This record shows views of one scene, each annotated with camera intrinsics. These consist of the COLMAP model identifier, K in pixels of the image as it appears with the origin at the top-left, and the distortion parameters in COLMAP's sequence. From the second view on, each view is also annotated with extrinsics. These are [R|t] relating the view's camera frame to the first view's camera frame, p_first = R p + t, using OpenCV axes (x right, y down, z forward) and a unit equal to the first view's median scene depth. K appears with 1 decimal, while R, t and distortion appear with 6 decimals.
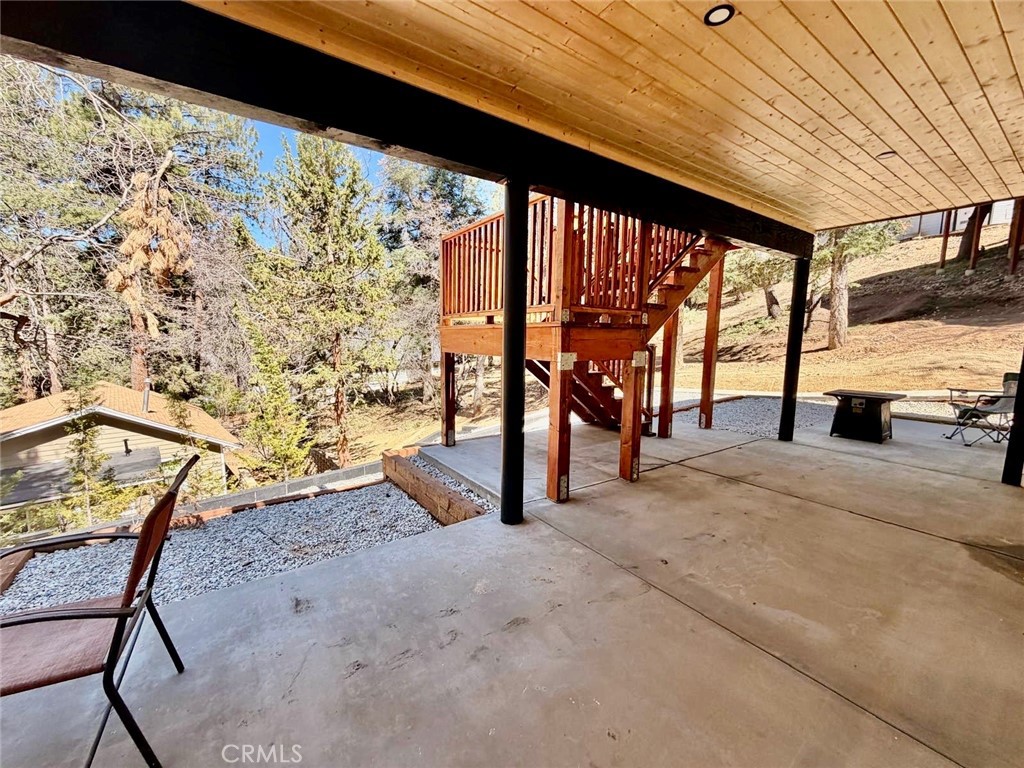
lens RADIAL K [[409.9, 0, 510.6], [0, 409.9, 386.9], [0, 0, 1]] dist [-0.000238, -0.000346]
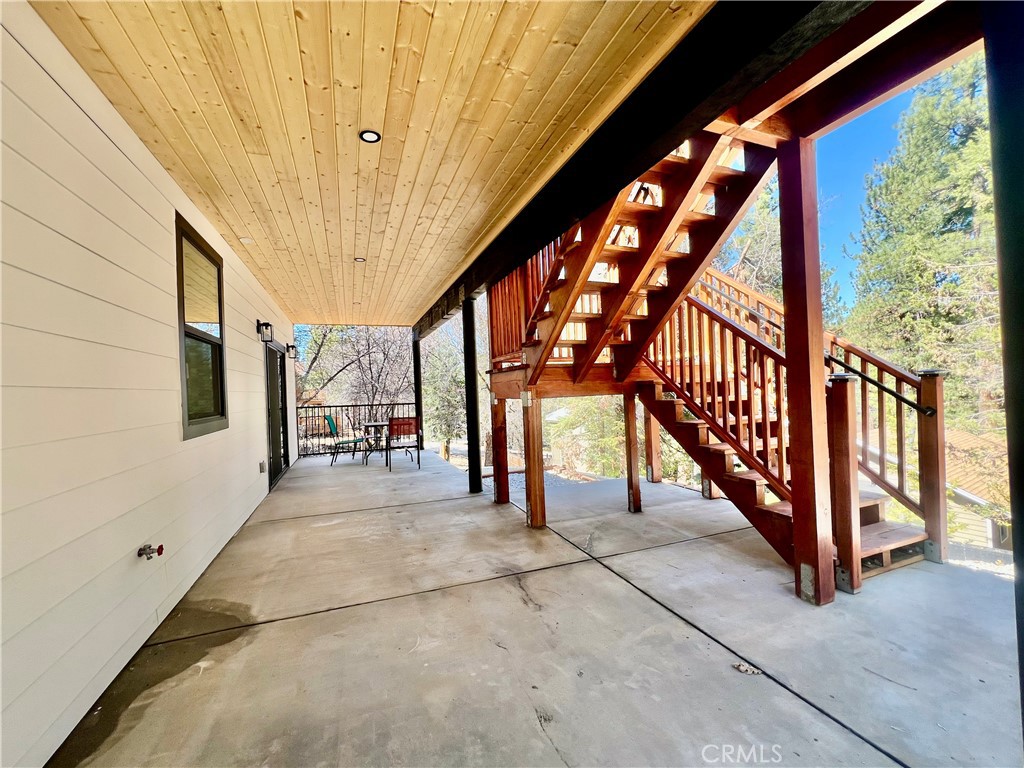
lens RADIAL K [[406.7, 0, 510.7], [0, 406.7, 385.9], [0, 0, 1]] dist [-0.006319, 0.000374]
pose [[-0.221541, -0.007027, -0.975126, 1.581166], [-0.078448, 0.996861, 0.010639, -0.135357], [0.971990, 0.078854, -0.221397, 1.453112]]
